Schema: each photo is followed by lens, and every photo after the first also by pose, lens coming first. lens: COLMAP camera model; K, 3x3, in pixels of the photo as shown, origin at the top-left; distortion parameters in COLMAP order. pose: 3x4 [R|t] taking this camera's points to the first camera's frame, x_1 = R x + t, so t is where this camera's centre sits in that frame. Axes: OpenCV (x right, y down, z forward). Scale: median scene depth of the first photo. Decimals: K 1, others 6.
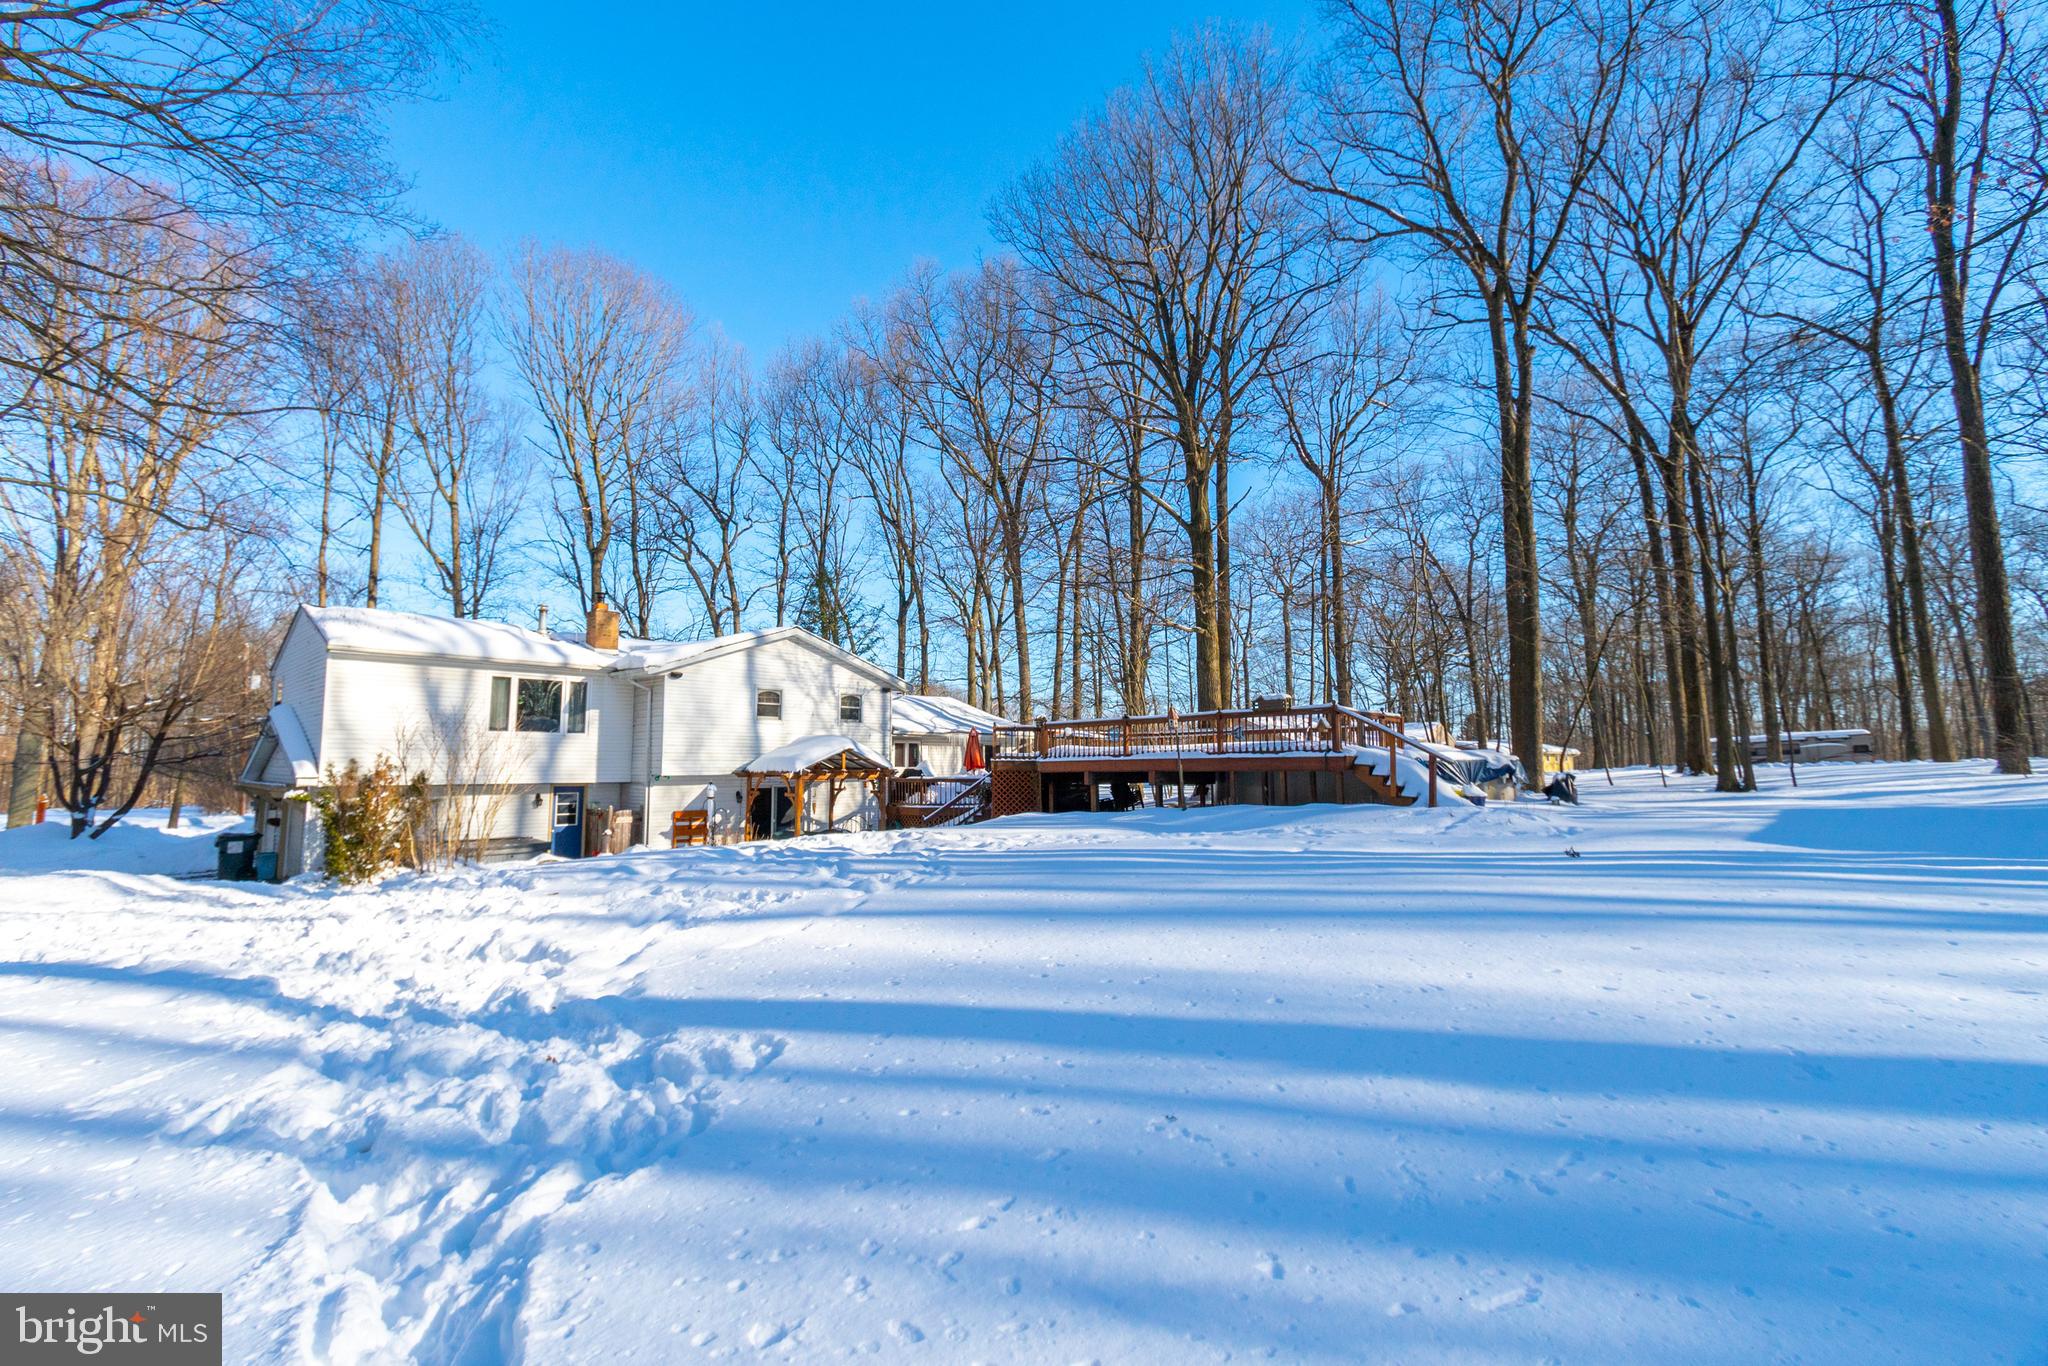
lens RADIAL K [[887.9, 0, 1013.6], [0, 887.9, 672.0], [0, 0, 1]] dist [0.001447, 0.000067]
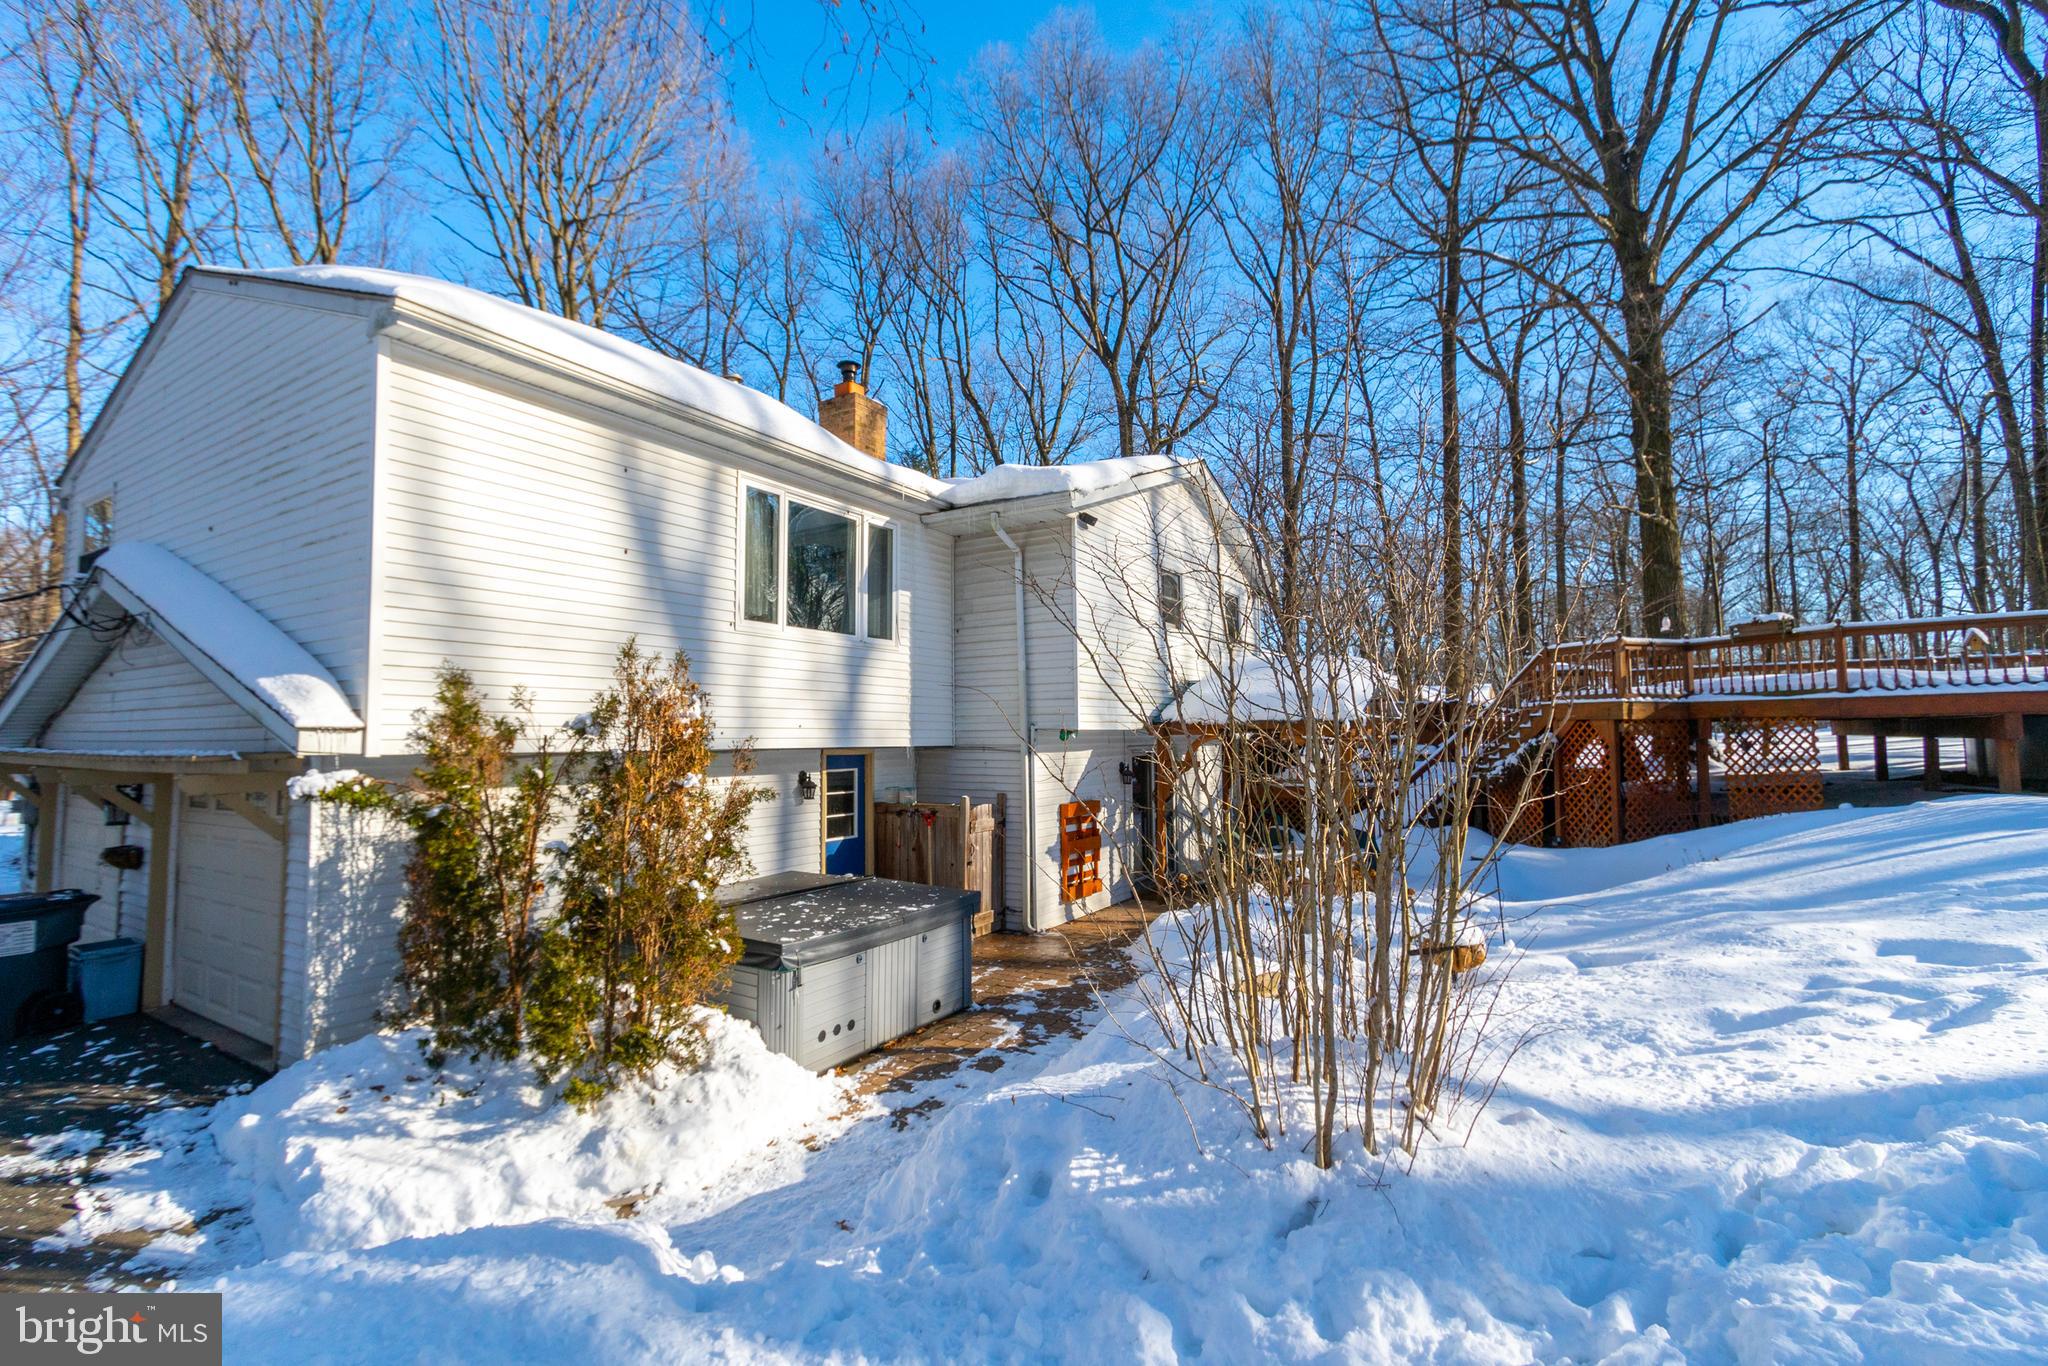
lens RADIAL K [[880.9, 0, 1024.0], [0, 880.9, 683.0], [0, 0, 1]] dist [-0.000562, -0.000093]
pose [[0.978544, 0.000869, 0.206037, -0.512278], [-0.009196, 0.999179, 0.039463, 0.073145], [-0.205834, -0.040511, 0.977748, 0.538226]]
